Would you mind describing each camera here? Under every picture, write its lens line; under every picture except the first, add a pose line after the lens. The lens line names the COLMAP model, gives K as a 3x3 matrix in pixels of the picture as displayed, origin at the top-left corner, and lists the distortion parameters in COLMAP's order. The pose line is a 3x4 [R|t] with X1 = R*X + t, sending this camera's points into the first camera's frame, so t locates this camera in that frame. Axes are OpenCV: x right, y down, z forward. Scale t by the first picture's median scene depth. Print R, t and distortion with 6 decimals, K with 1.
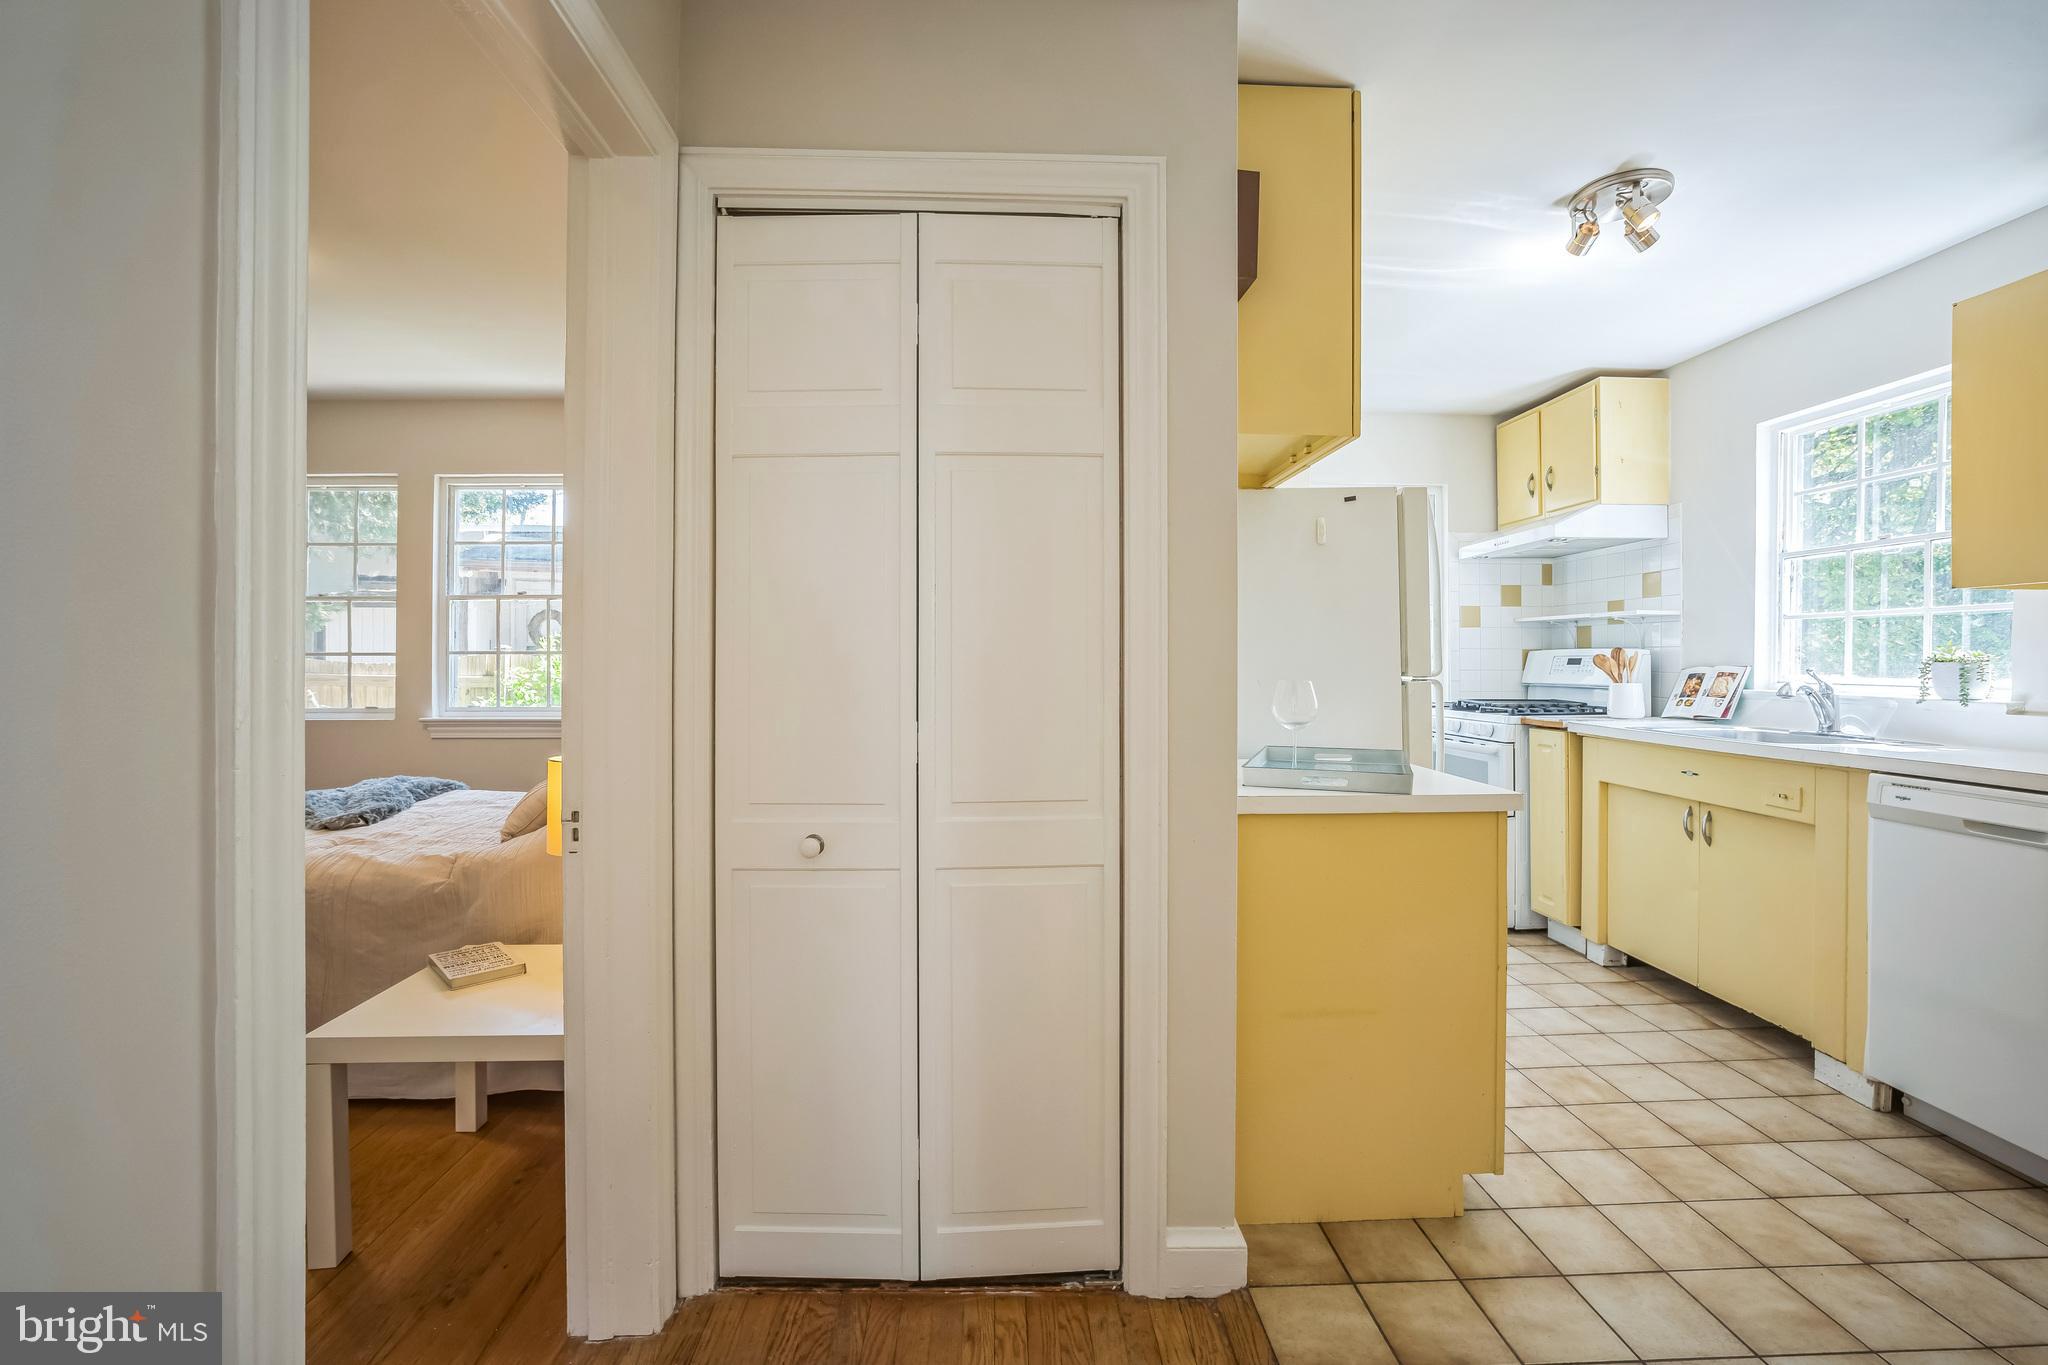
lens RADIAL K [[871.9, 0, 1027.0], [0, 871.9, 670.7], [0, 0, 1]] dist [-0.040835, 0.017752]
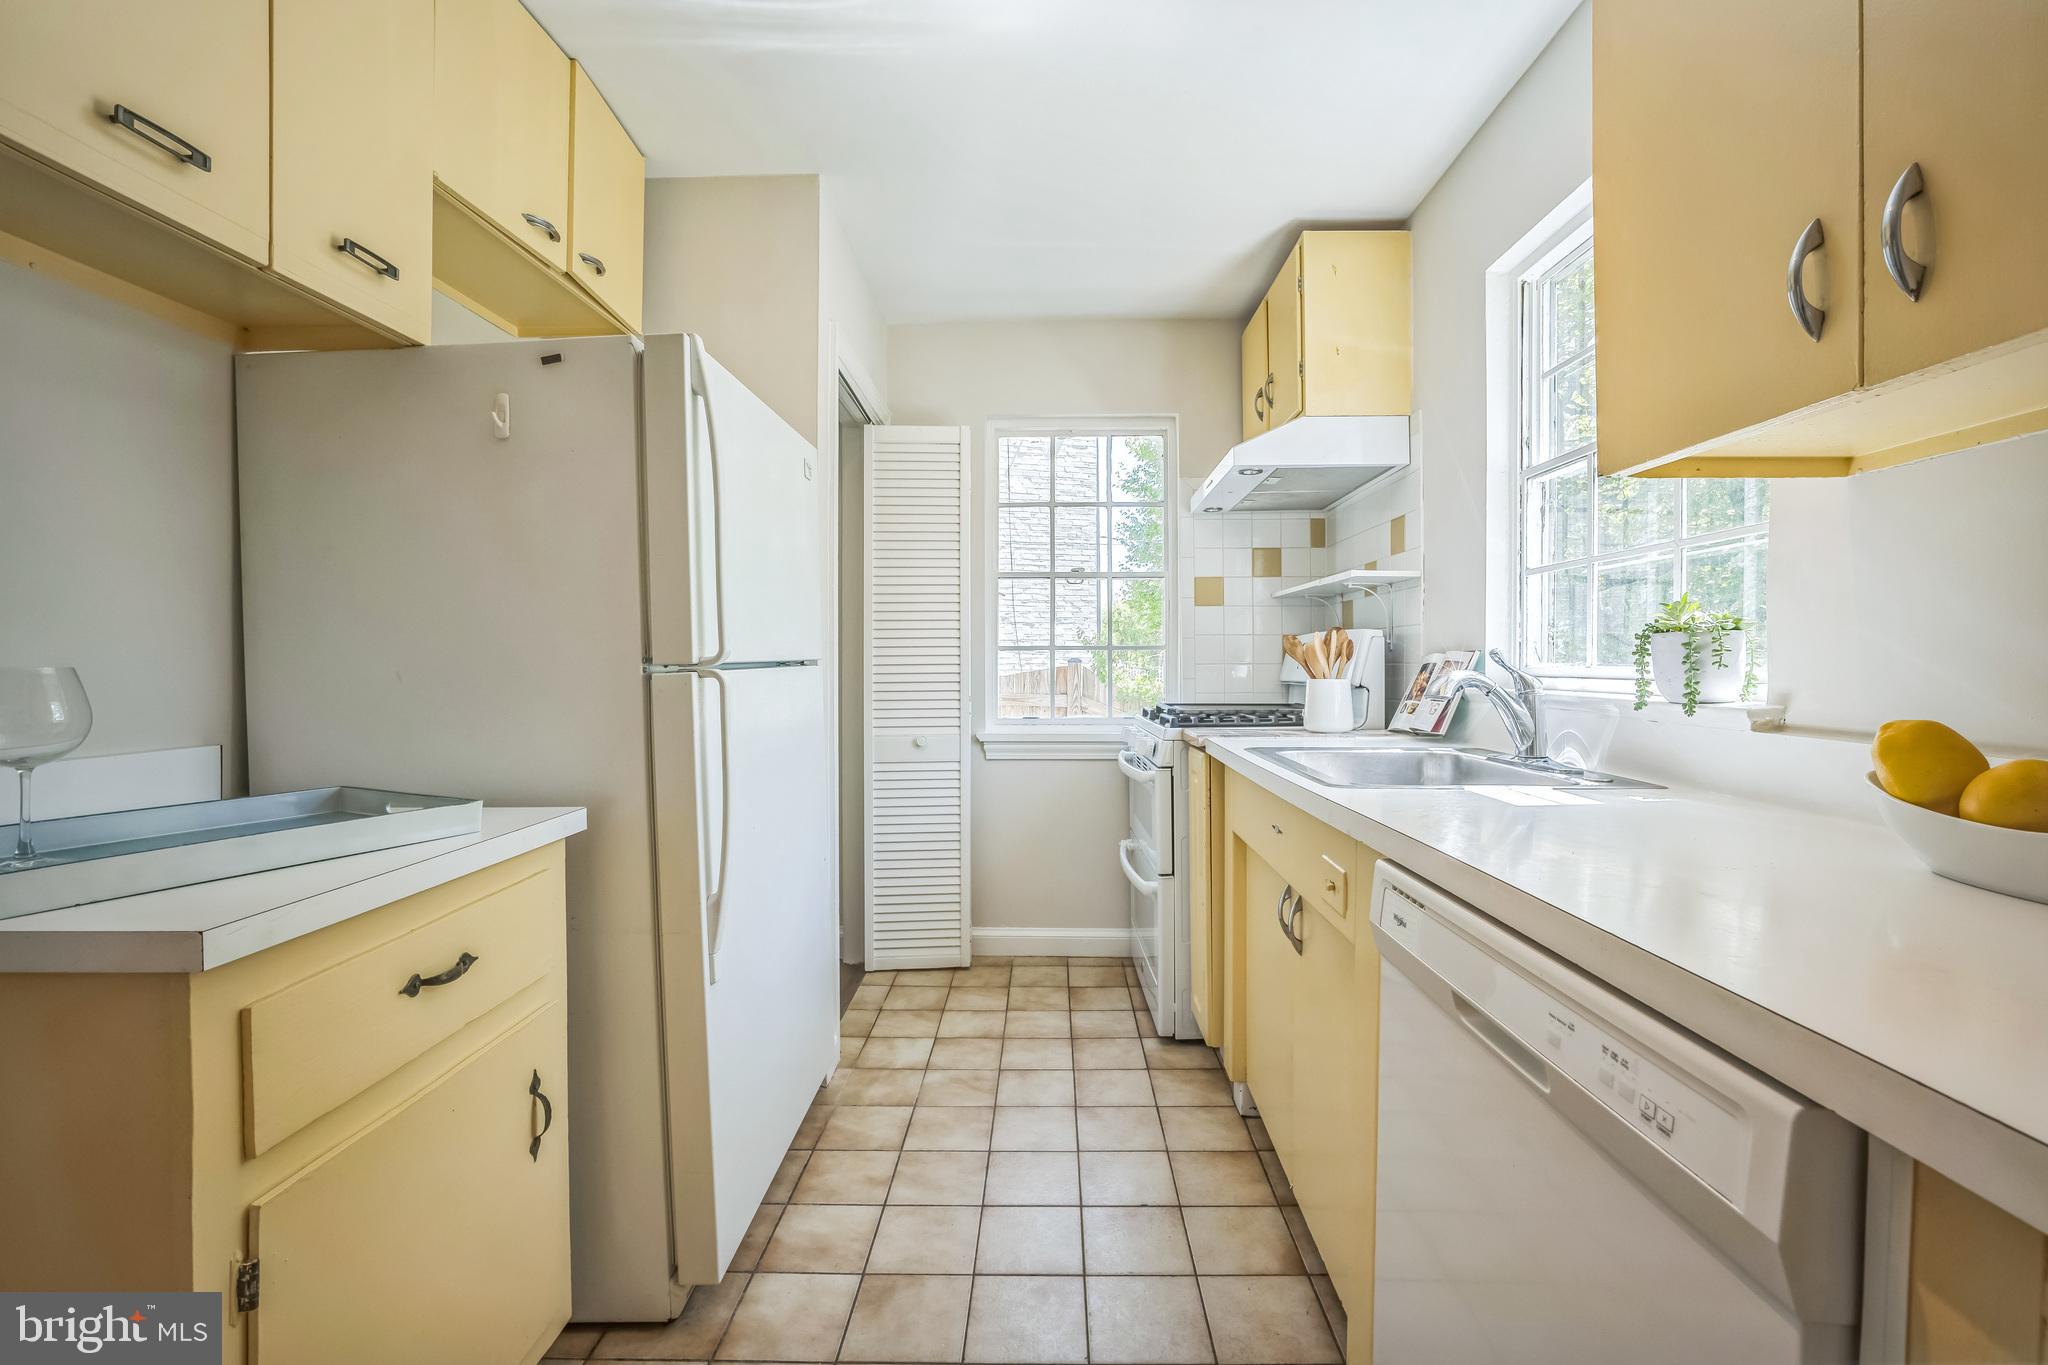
lens RADIAL K [[871.9, 0, 1027.0], [0, 871.9, 670.7], [0, 0, 1]] dist [-0.040835, 0.017752]
pose [[0.997437, -0.002778, -0.071502, 0.600872], [0.002387, 0.999982, -0.005554, 0.013243], [0.071516, 0.005369, 0.997425, 0.363659]]
